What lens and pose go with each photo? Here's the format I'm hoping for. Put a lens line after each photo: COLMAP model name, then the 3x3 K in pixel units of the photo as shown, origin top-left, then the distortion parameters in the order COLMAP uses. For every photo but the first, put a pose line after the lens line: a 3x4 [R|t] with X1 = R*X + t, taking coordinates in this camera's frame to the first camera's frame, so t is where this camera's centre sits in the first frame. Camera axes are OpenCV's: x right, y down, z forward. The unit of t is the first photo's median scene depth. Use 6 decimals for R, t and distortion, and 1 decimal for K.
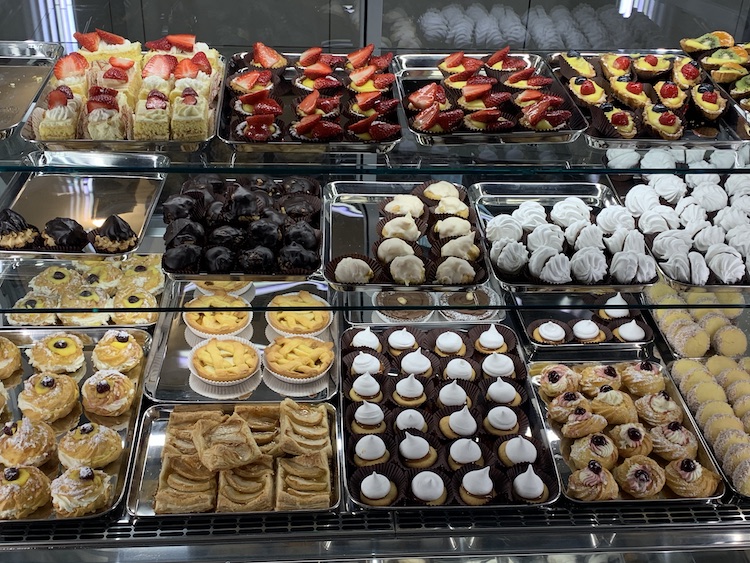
lens RADIAL K [[955.5, 0, 375.6], [0, 955.5, 282.7], [0, 0, 1]] dist [0.036337, 0.000000]
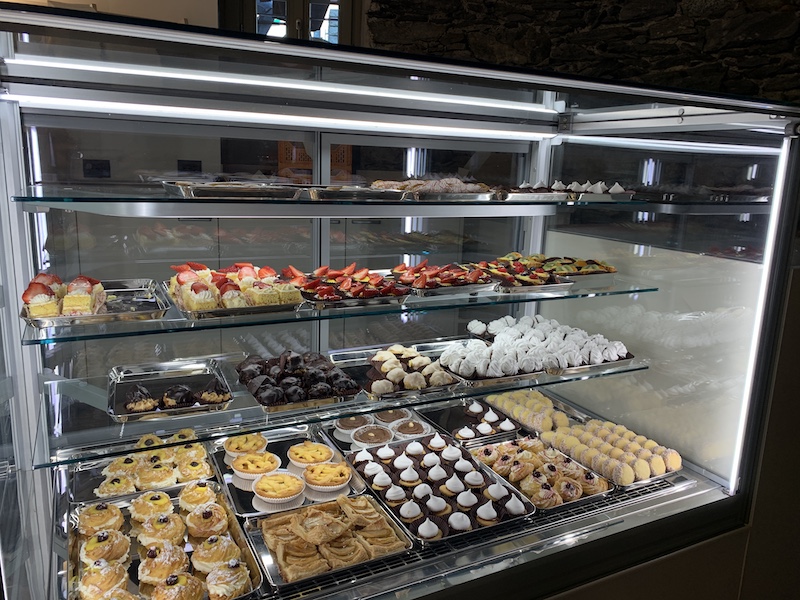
lens RADIAL K [[612.7, 0, 397.2], [0, 612.7, 297.3], [0, 0, 1]] dist [0.002377, -0.001669]
pose [[0.923767, -0.095209, 0.370932, -0.330978], [0.216384, 0.928929, -0.300448, 0.143551], [-0.315964, 0.357807, 0.878715, 0.060524]]
